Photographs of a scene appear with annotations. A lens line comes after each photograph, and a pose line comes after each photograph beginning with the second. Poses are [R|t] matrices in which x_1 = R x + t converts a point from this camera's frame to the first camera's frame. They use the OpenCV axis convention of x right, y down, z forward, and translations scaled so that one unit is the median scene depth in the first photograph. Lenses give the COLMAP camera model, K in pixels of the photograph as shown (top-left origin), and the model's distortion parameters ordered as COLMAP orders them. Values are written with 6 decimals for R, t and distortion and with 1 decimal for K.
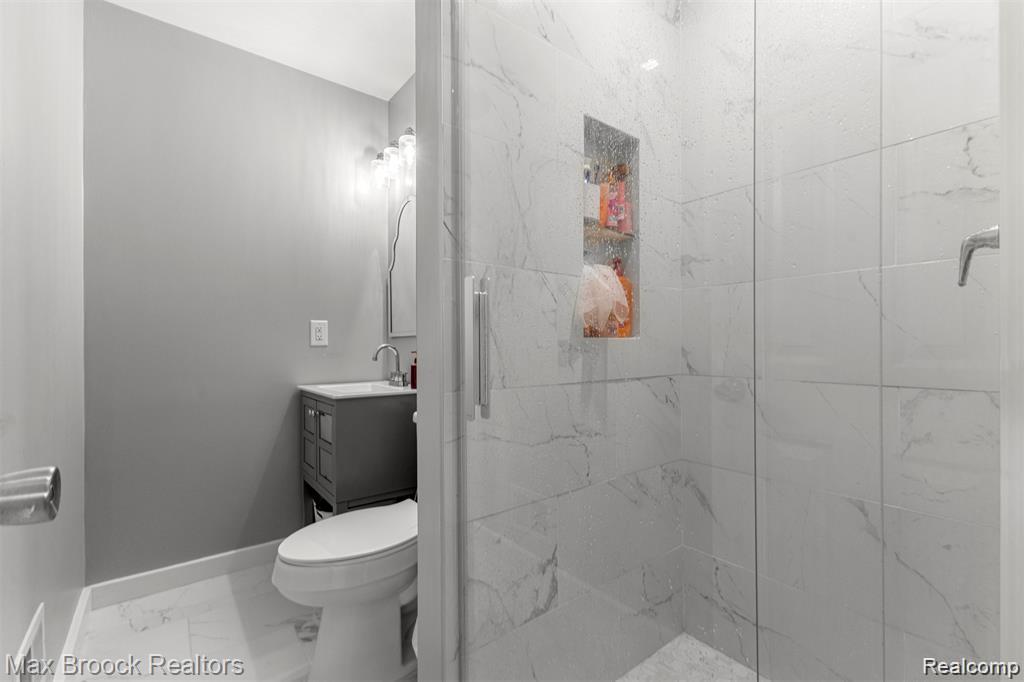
lens RADIAL K [[439.1, 0, 514.7], [0, 439.1, 347.1], [0, 0, 1]] dist [-0.003755, -0.000037]
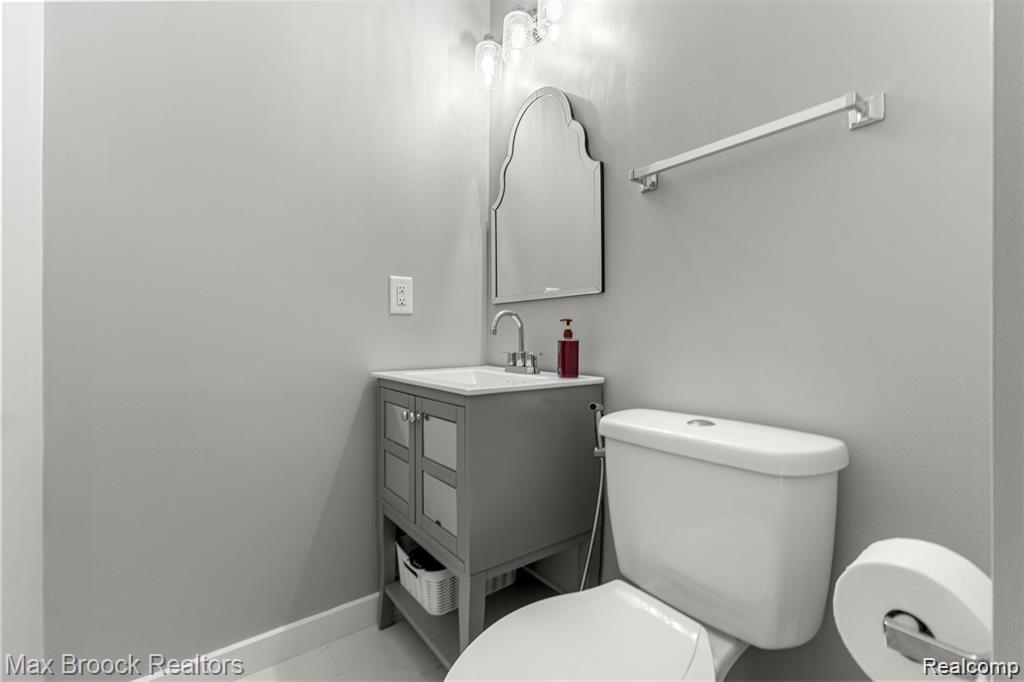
lens RADIAL K [[439.1, 0, 509.1], [0, 439.1, 336.7], [0, 0, 1]] dist [-0.003755, -0.000037]
pose [[0.999876, 0.006998, -0.014078, -0.277054], [-0.006956, 0.999971, 0.003038, 0.030428], [0.014099, -0.002940, 0.999896, 0.331678]]
